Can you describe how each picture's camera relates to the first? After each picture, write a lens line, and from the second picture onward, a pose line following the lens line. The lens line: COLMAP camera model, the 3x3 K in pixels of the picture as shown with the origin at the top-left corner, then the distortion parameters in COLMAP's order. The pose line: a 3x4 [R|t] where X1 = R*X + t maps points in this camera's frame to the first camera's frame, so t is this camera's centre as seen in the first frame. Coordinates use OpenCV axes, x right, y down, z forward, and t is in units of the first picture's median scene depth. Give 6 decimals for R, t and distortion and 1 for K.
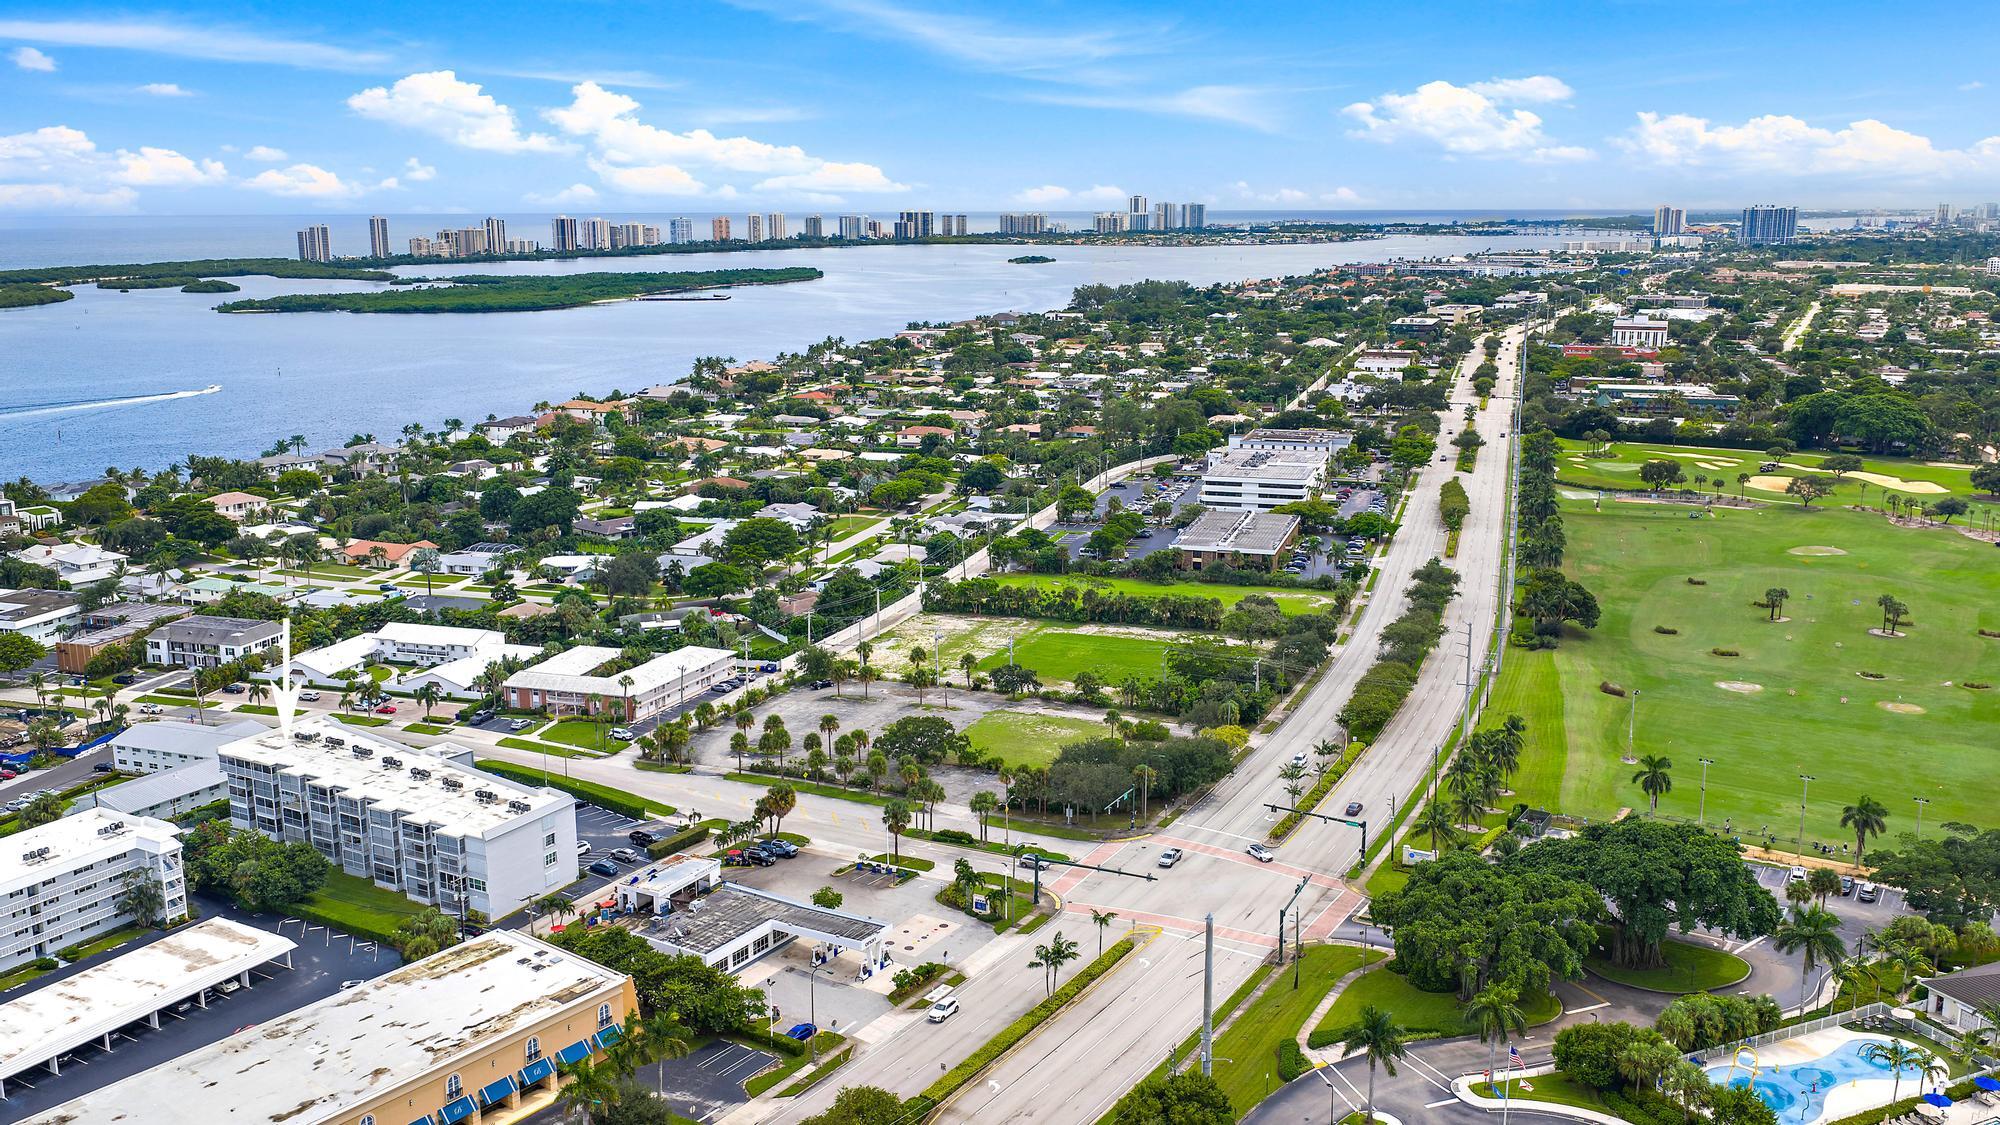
lens RADIAL K [[1652.3, 0, 1000.0], [0, 1652.3, 562.5], [0, 0, 1]] dist [0.034823, -0.065189]
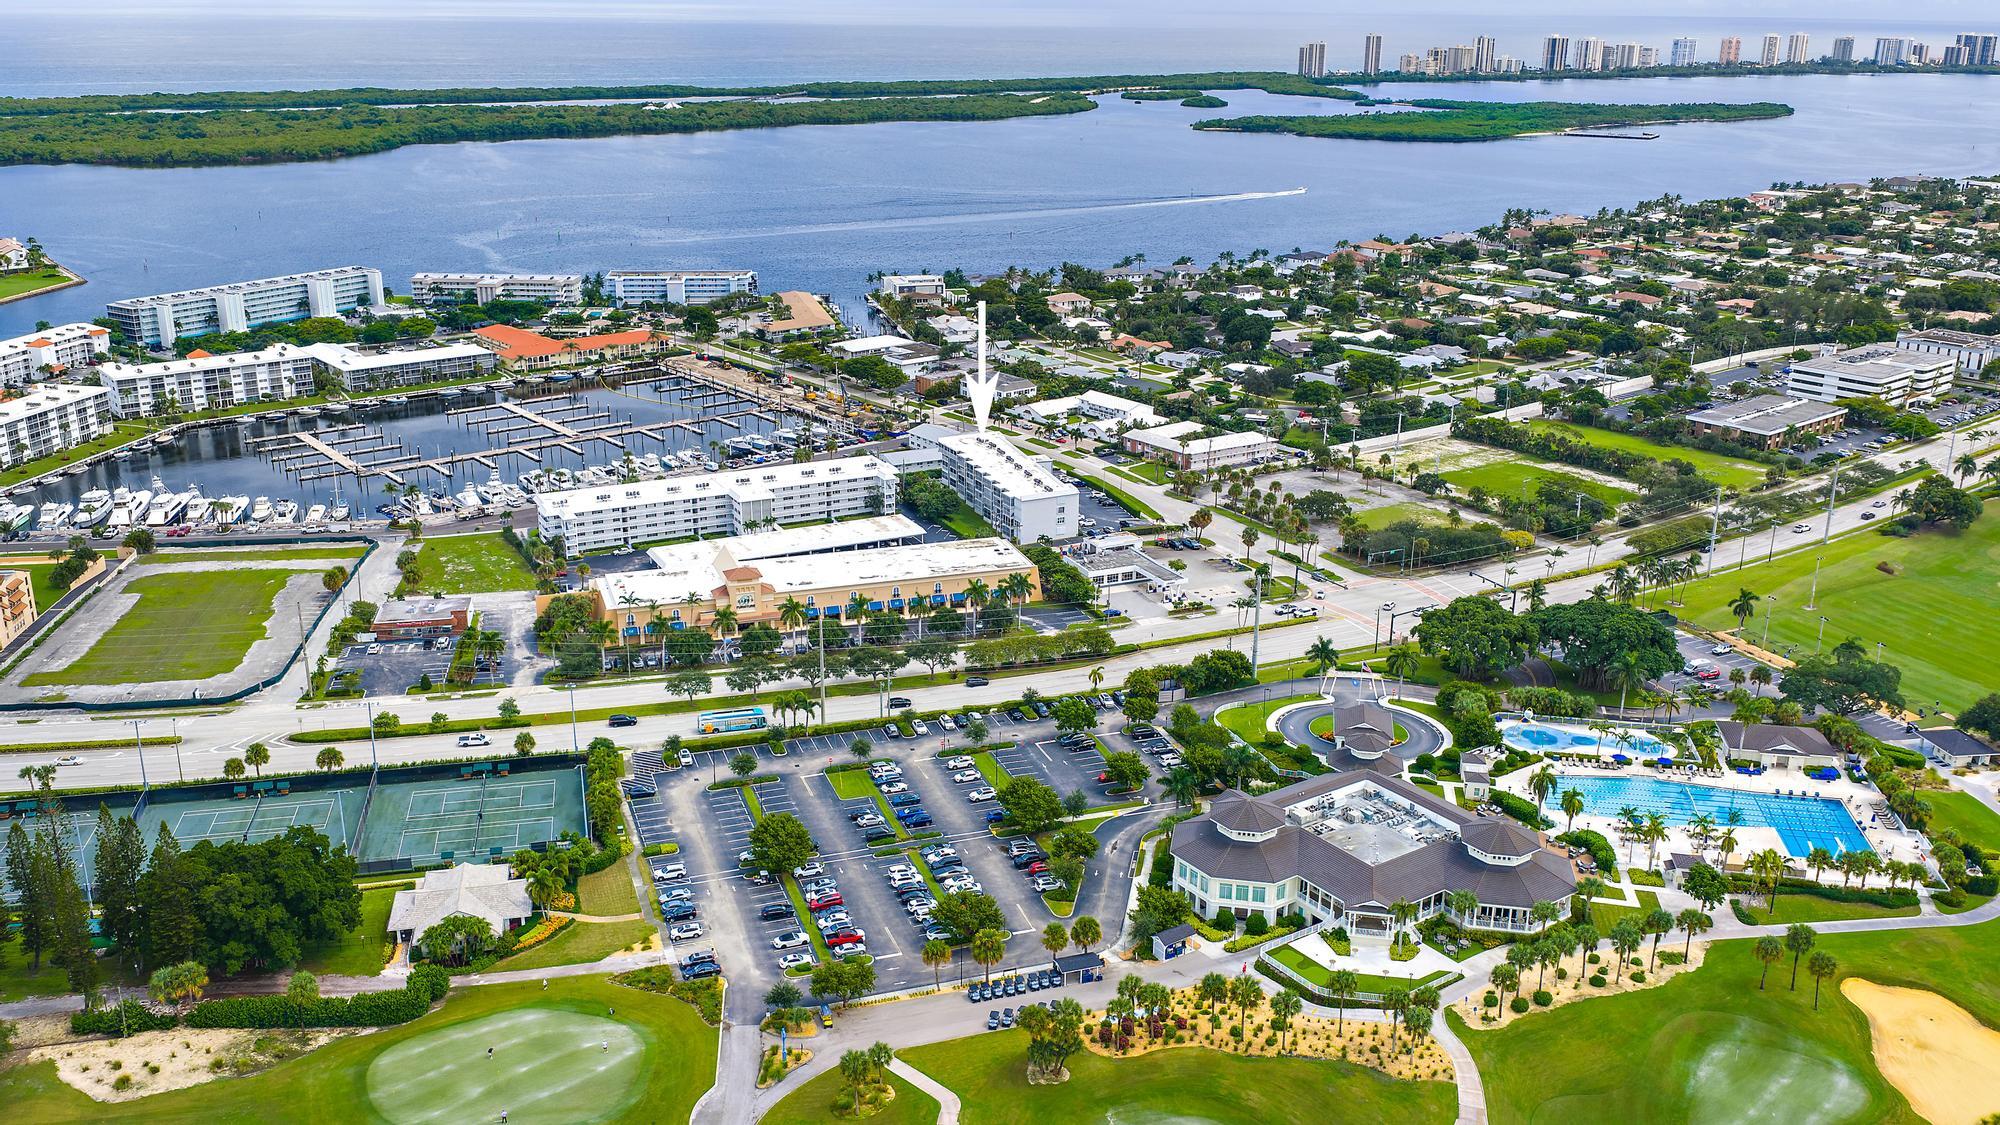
lens RADIAL K [[1652.3, 0, 1000.0], [0, 1652.3, 562.5], [0, 0, 1]] dist [0.034823, -0.065189]
pose [[0.832798, 0.187573, -0.520830, 0.337261], [-0.129066, 0.980707, 0.146820, -0.018655], [0.538321, -0.055050, 0.840940, -0.306860]]
